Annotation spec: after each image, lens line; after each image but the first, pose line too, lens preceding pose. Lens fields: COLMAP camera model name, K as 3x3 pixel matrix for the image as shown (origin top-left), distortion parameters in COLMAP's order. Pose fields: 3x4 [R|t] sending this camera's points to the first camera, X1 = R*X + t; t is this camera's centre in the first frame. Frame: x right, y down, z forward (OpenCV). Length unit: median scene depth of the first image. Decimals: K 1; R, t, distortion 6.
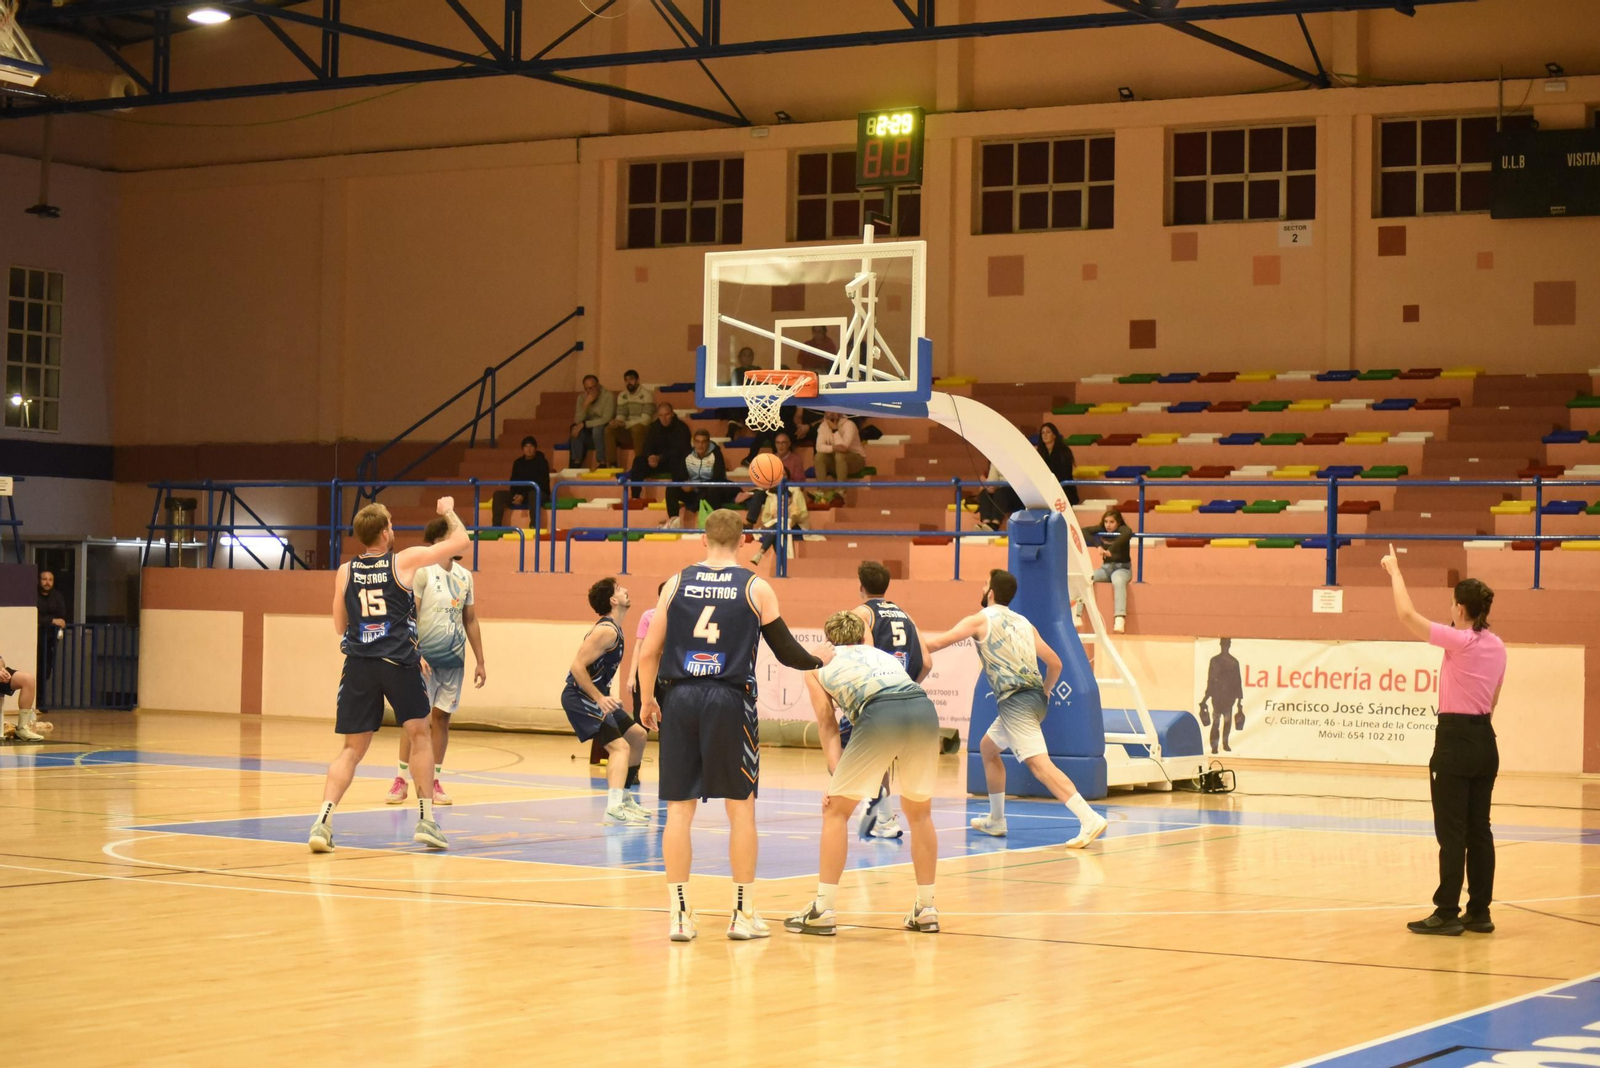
lens RADIAL K [[3280.7, 0, 796.5], [0, 3280.7, 532.9], [0, 0, 1]] dist [-0.180016, 0.000000]
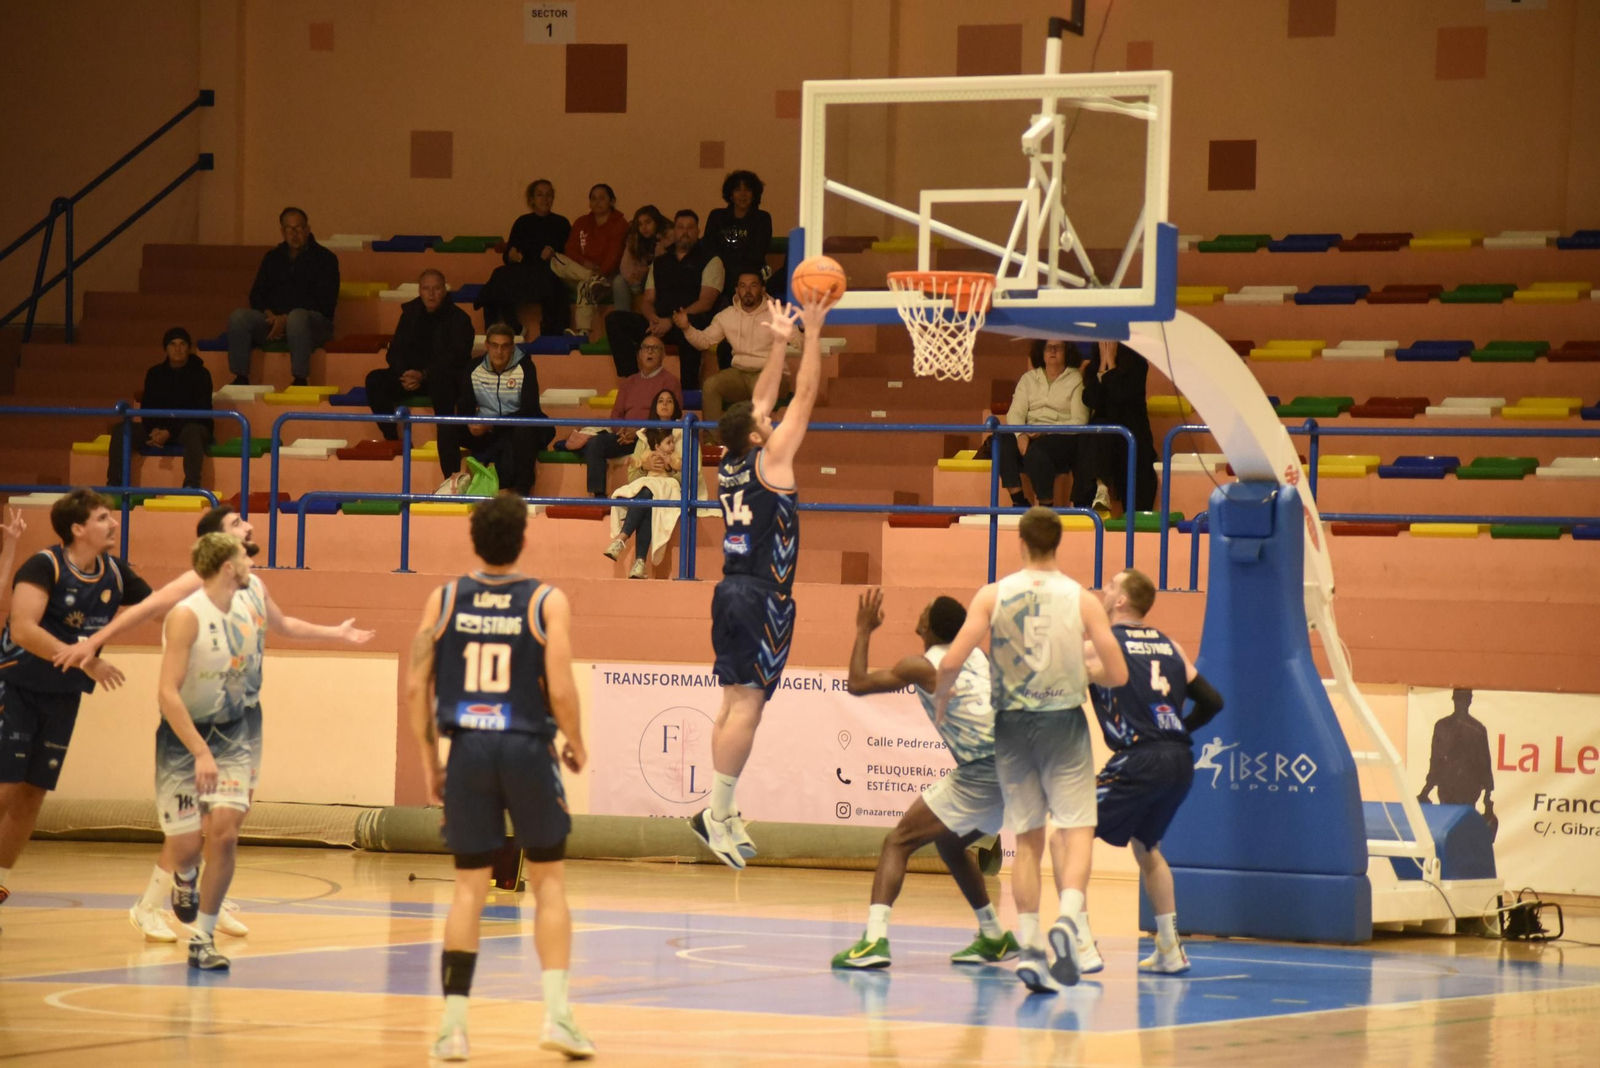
lens RADIAL K [[6566.4, 0, 800.9], [0, 6566.4, 534.5], [0, 0, 1]] dist [1.957684, 0.000000]
pose [[0.994075, 0.008422, 0.108372, -0.112402], [-0.009441, 0.999916, 0.008888, -0.005559], [-0.108288, -0.009859, 0.994071, -0.194460]]
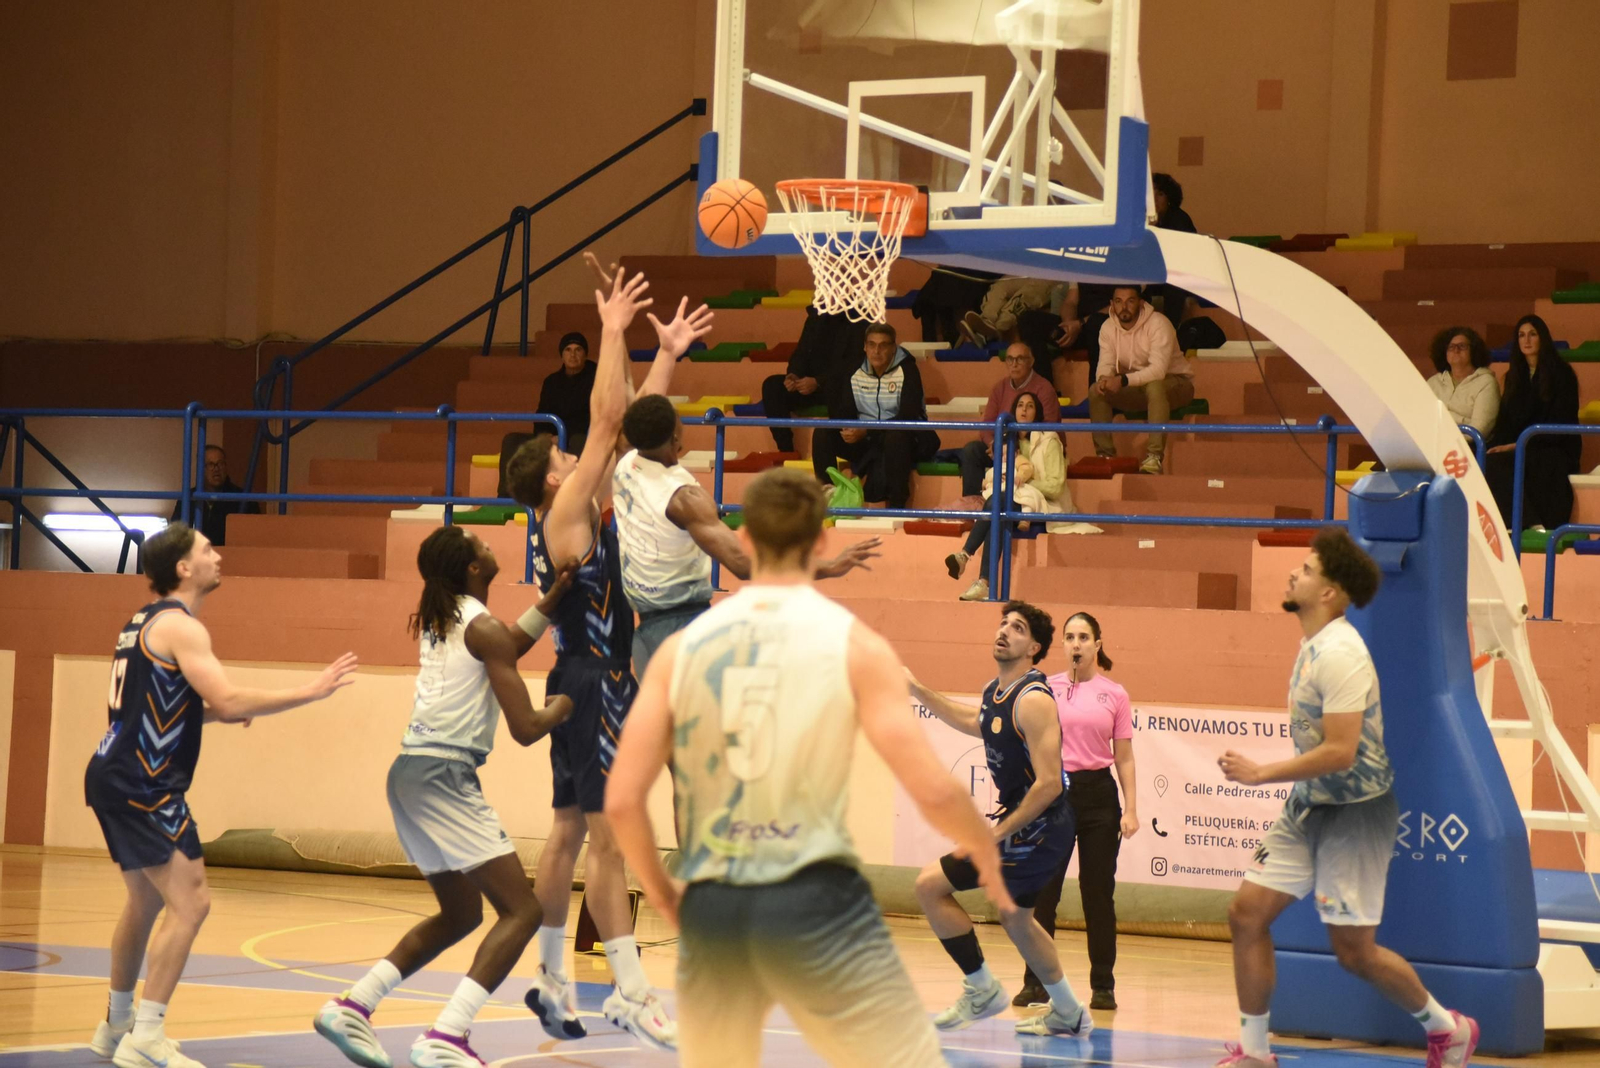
lens RADIAL K [[5614.2, 0, 848.2], [0, 5614.2, 505.8], [0, 0, 1]] dist [0.756485, 0.000000]
pose [[0.996882, 0.016982, -0.077063, 0.040158], [-0.017389, 0.999838, -0.004606, 0.002691], [0.076973, 0.005932, 0.997016, 0.090968]]
